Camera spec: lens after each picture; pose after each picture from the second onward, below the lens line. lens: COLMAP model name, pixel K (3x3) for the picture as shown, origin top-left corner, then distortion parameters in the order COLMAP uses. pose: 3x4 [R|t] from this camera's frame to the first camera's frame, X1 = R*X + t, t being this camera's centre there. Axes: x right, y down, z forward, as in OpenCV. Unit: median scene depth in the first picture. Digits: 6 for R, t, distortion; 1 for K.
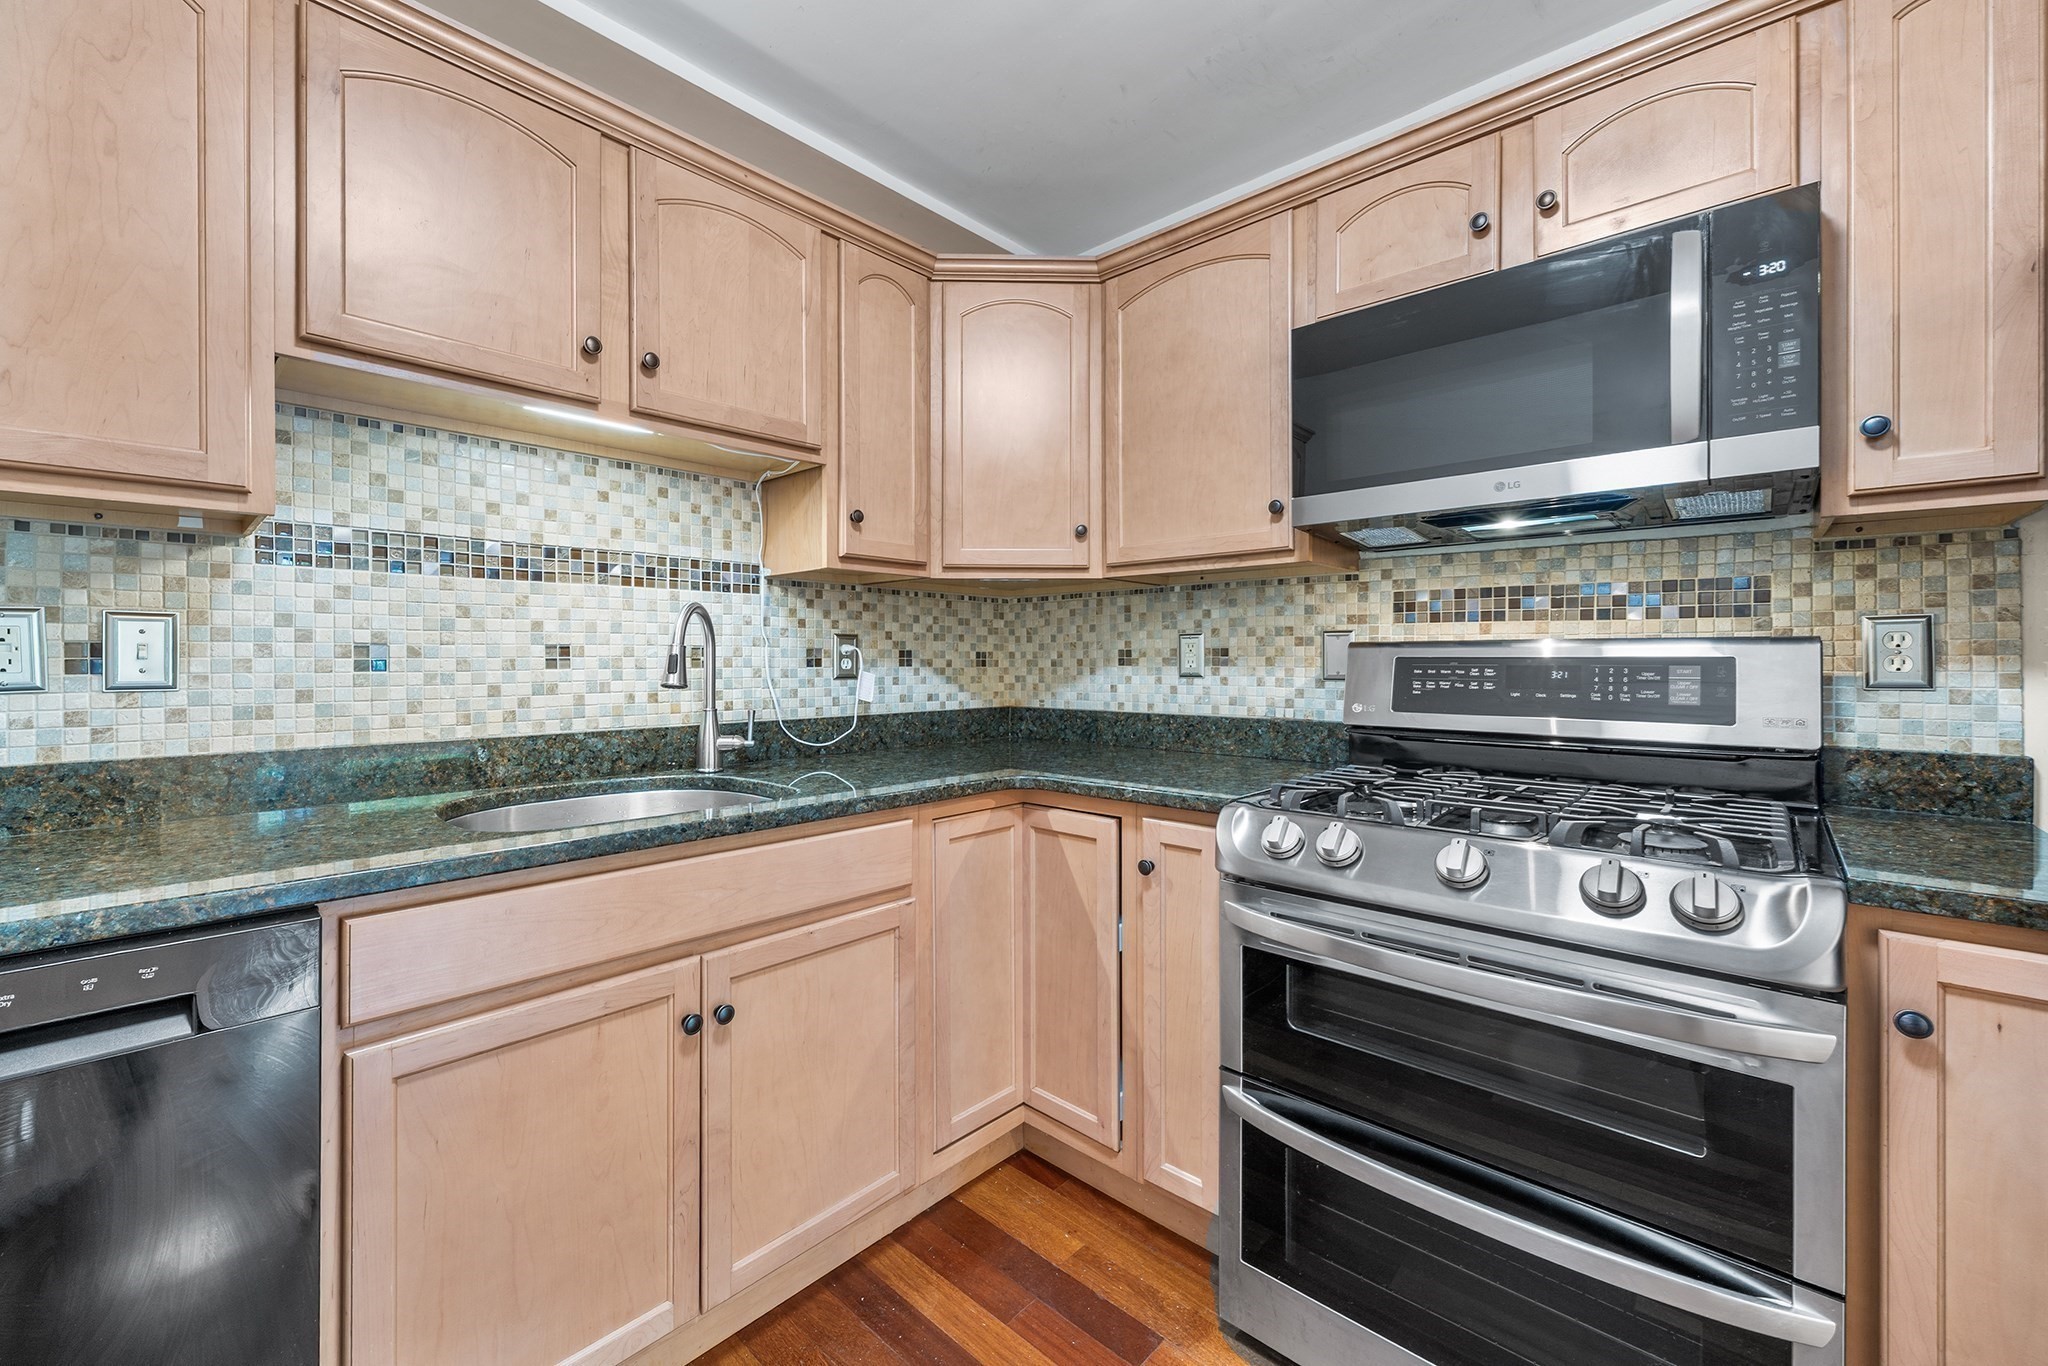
lens RADIAL K [[827.9, 0, 1029.4], [0, 827.9, 654.2], [0, 0, 1]] dist [0.000512, -0.000069]
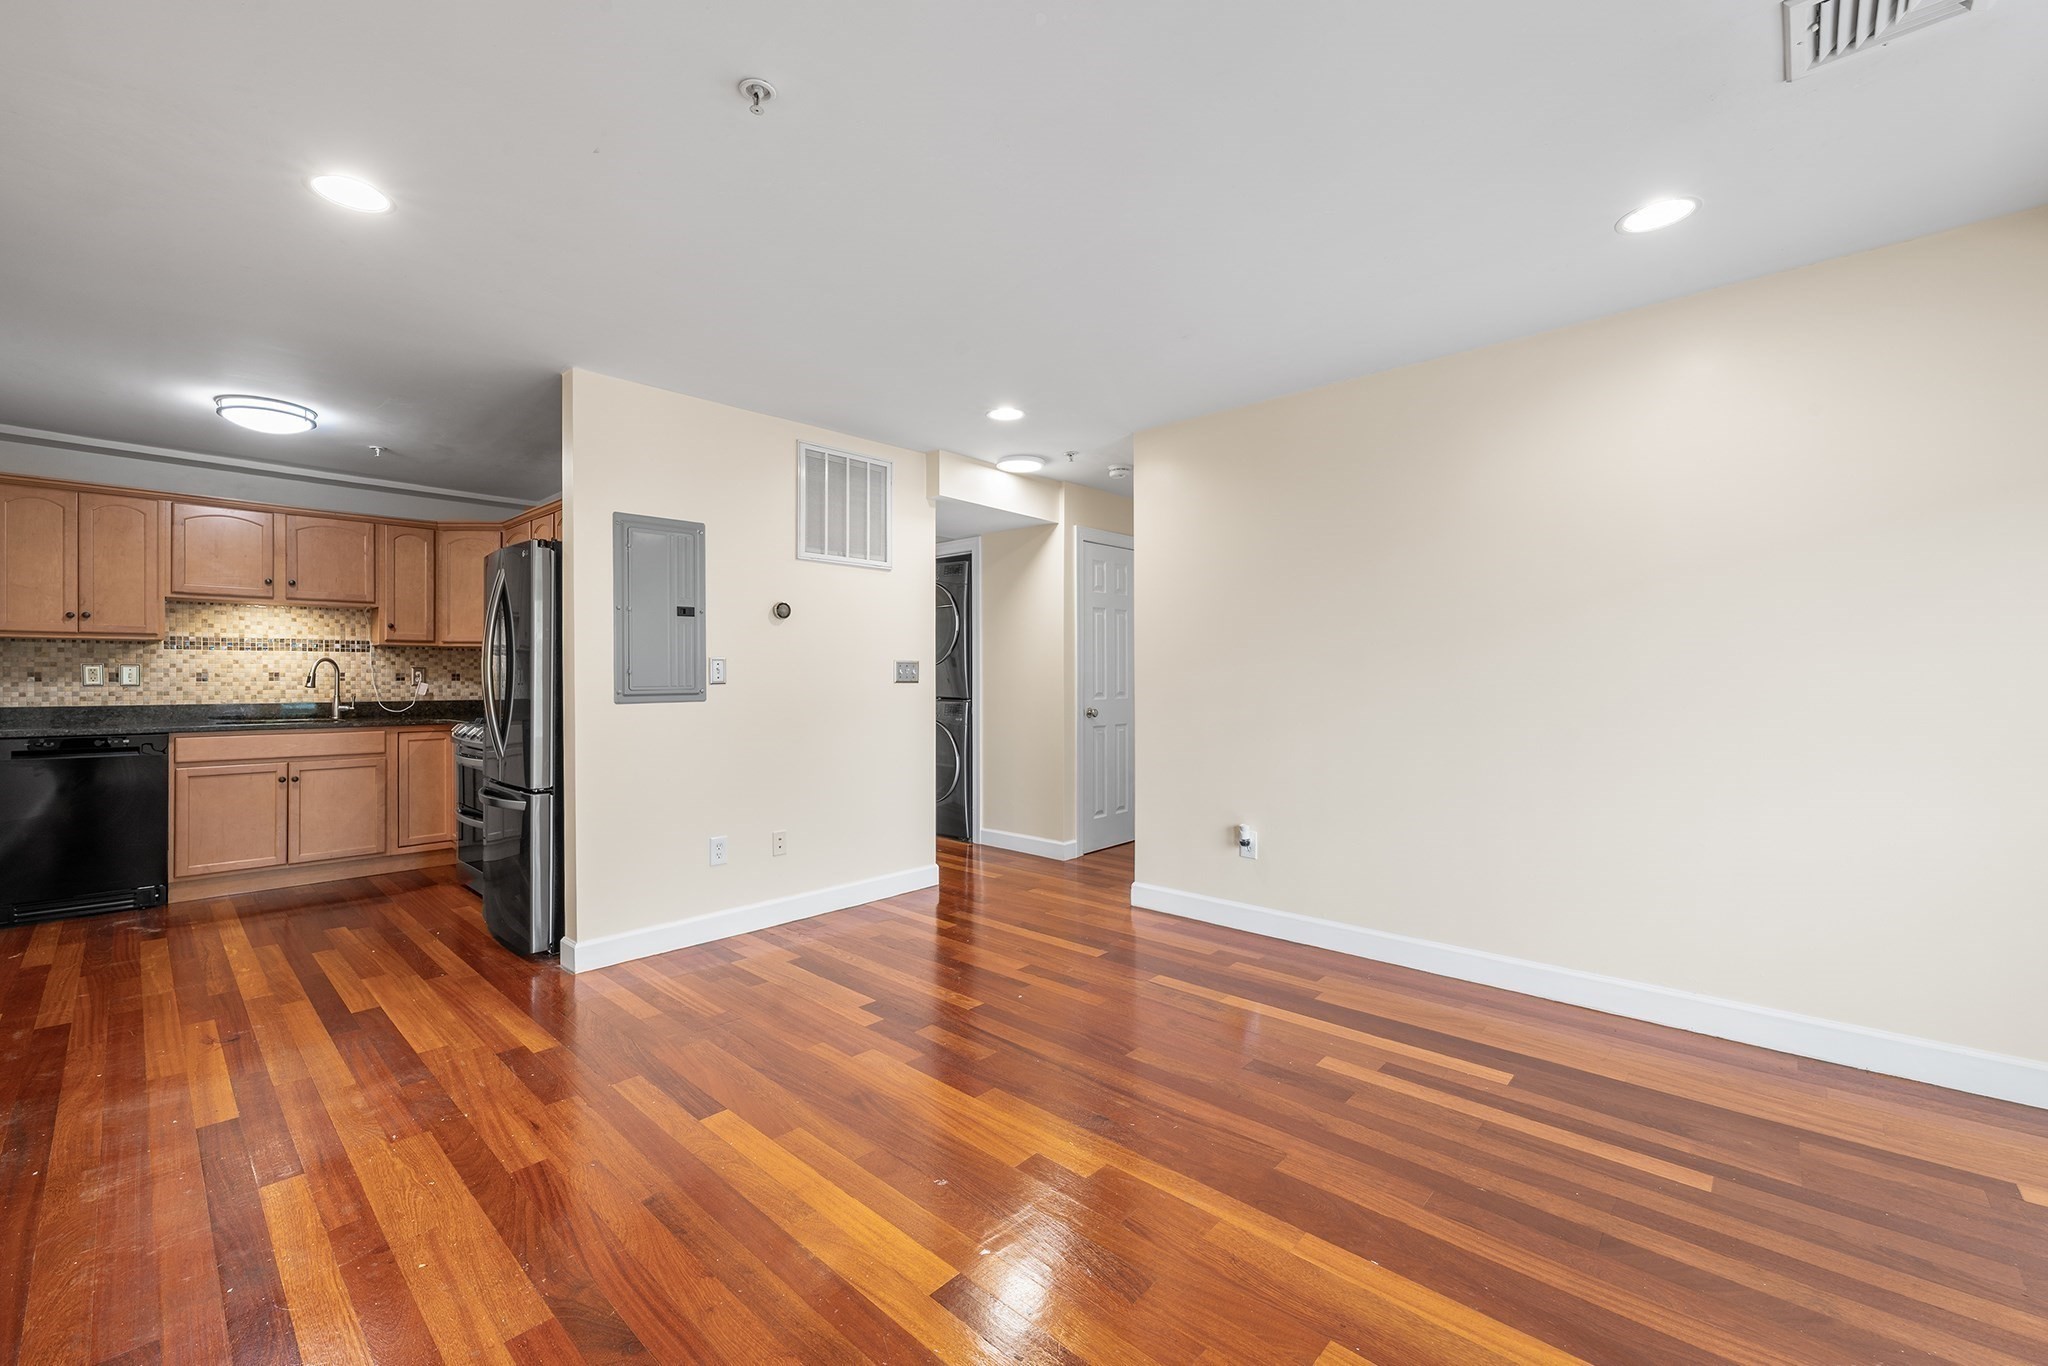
lens RADIAL K [[827.9, 0, 1022.2], [0, 827.9, 671.5], [0, 0, 1]] dist [0.000512, -0.000069]
pose [[0.999995, 0.003156, -0.000152, 2.178154], [-0.003156, 0.999994, 0.001685, -0.030075], [0.000157, -0.001684, 0.999999, -2.017236]]
